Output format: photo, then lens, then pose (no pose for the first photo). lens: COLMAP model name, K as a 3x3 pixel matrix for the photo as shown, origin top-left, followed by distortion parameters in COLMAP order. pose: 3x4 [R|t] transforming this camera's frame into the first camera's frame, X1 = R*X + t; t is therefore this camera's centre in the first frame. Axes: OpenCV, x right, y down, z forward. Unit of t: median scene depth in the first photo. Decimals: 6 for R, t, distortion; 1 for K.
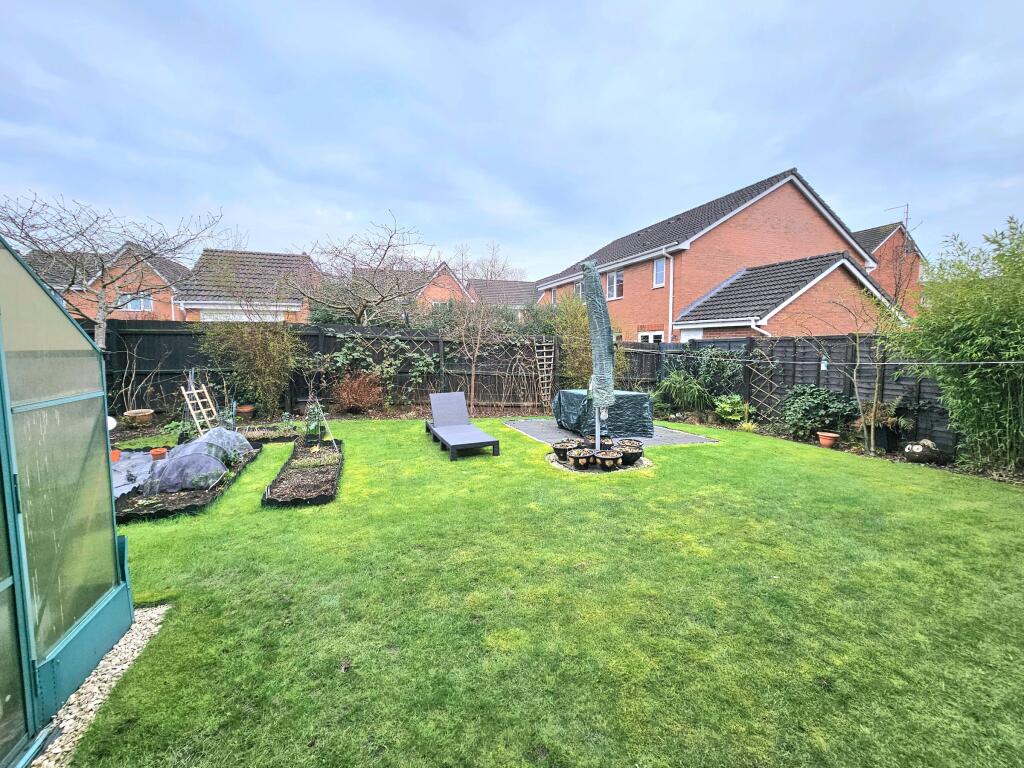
lens RADIAL K [[420.1, 0, 508.8], [0, 420.1, 386.4], [0, 0, 1]] dist [0.001516, 0.000962]
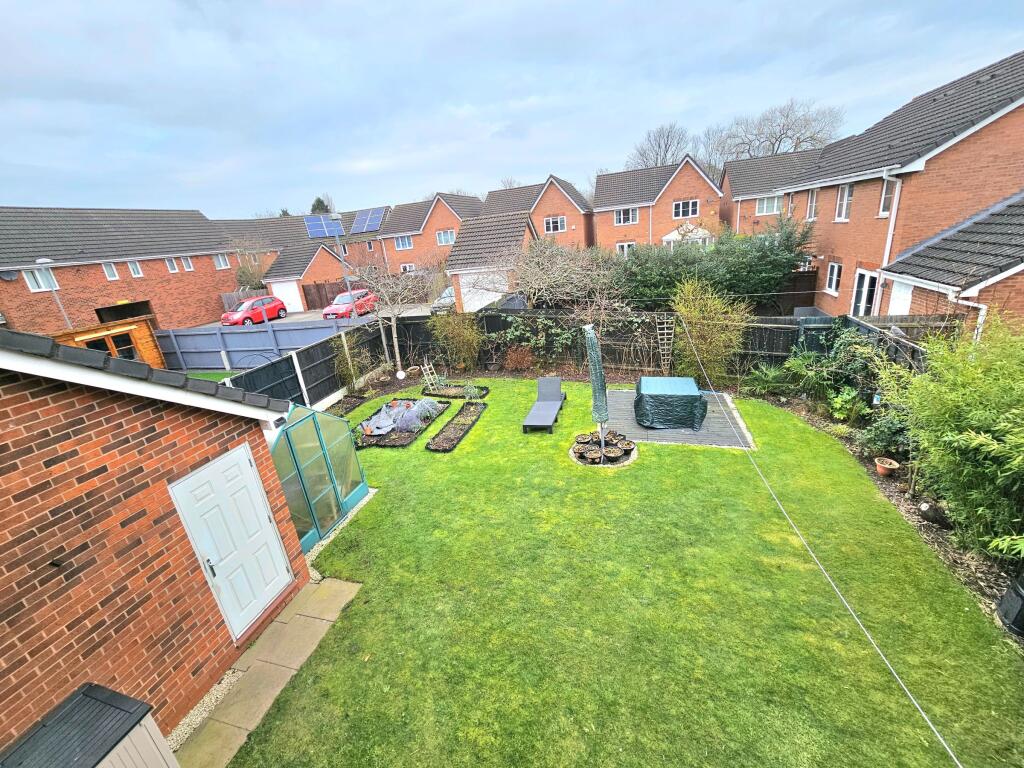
lens RADIAL K [[420.1, 0, 506.9], [0, 420.1, 380.6], [0, 0, 1]] dist [0.001516, 0.000962]
pose [[0.794584, 0.118642, -0.595450, 0.675576], [0.050780, 0.964300, 0.259897, -0.400807], [0.605027, -0.236747, 0.760193, -0.241877]]
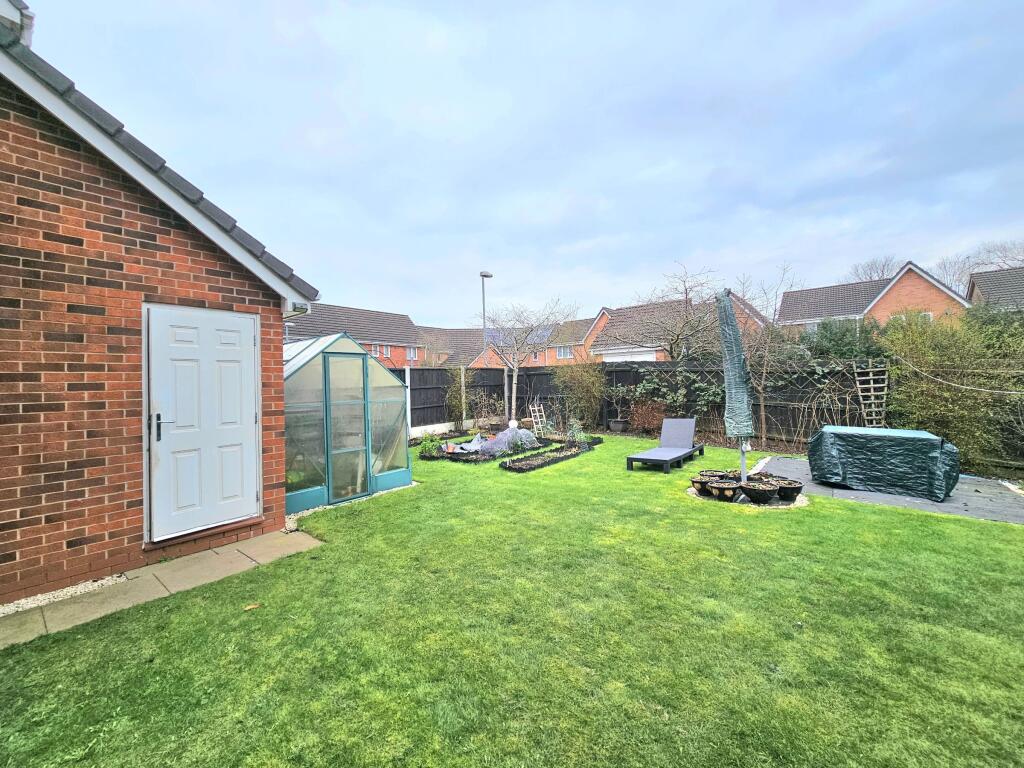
lens RADIAL K [[420.1, 0, 507.4], [0, 420.1, 379.3], [0, 0, 1]] dist [0.001516, 0.000962]
pose [[0.505692, -0.022318, -0.862425, 0.642545], [-0.056764, 0.996638, -0.059075, 0.003278], [0.860844, 0.078828, 0.502726, 0.040683]]
